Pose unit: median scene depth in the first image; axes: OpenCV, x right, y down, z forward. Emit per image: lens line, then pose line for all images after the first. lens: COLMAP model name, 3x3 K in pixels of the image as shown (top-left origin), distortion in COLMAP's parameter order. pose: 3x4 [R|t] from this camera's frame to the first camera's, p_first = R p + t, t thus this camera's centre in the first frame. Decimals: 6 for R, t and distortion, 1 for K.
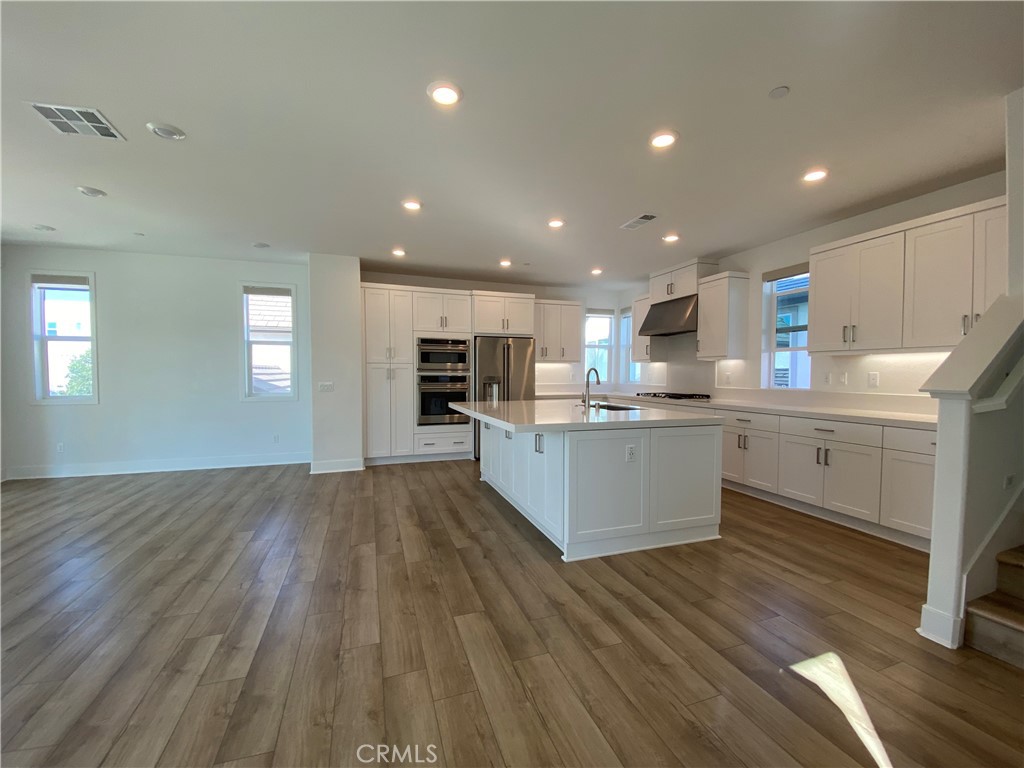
lens RADIAL K [[413.3, 0, 516.1], [0, 413.3, 394.0], [0, 0, 1]] dist [-0.021374, -0.002441]
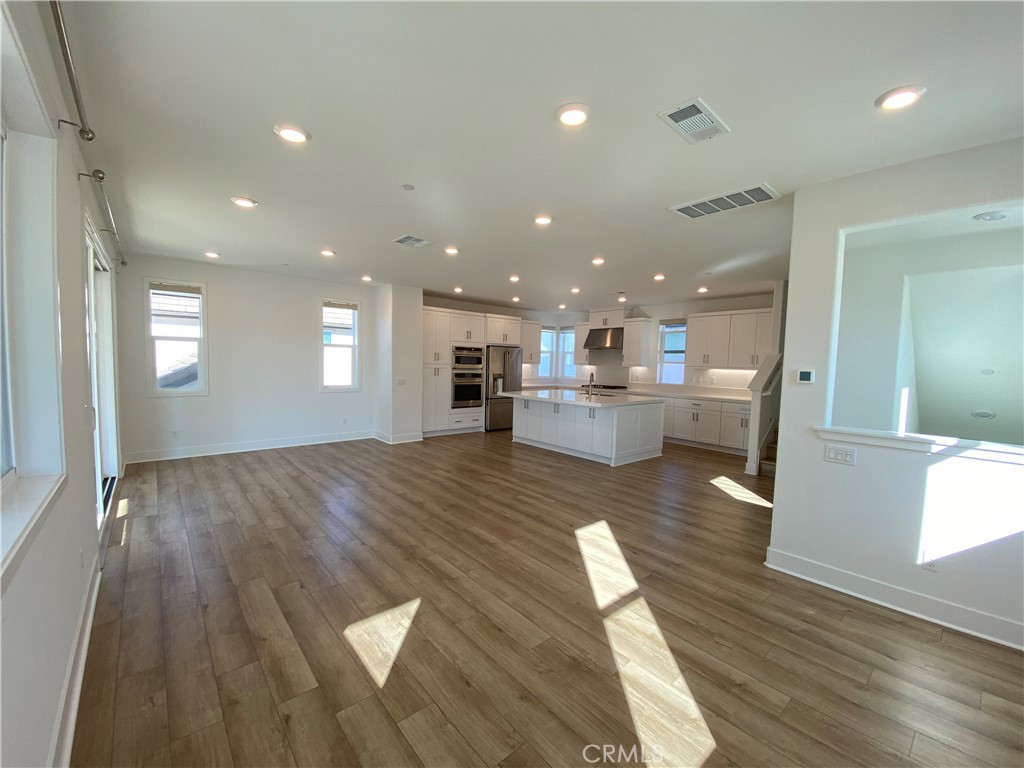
lens RADIAL K [[413.3, 0, 515.5], [0, 413.3, 386.1], [0, 0, 1]] dist [-0.021374, -0.002441]
pose [[0.930063, 0.000115, 0.367399, -0.560256], [-0.004913, 0.999914, 0.012124, -0.017598], [-0.367367, -0.013081, 0.929984, -0.394267]]
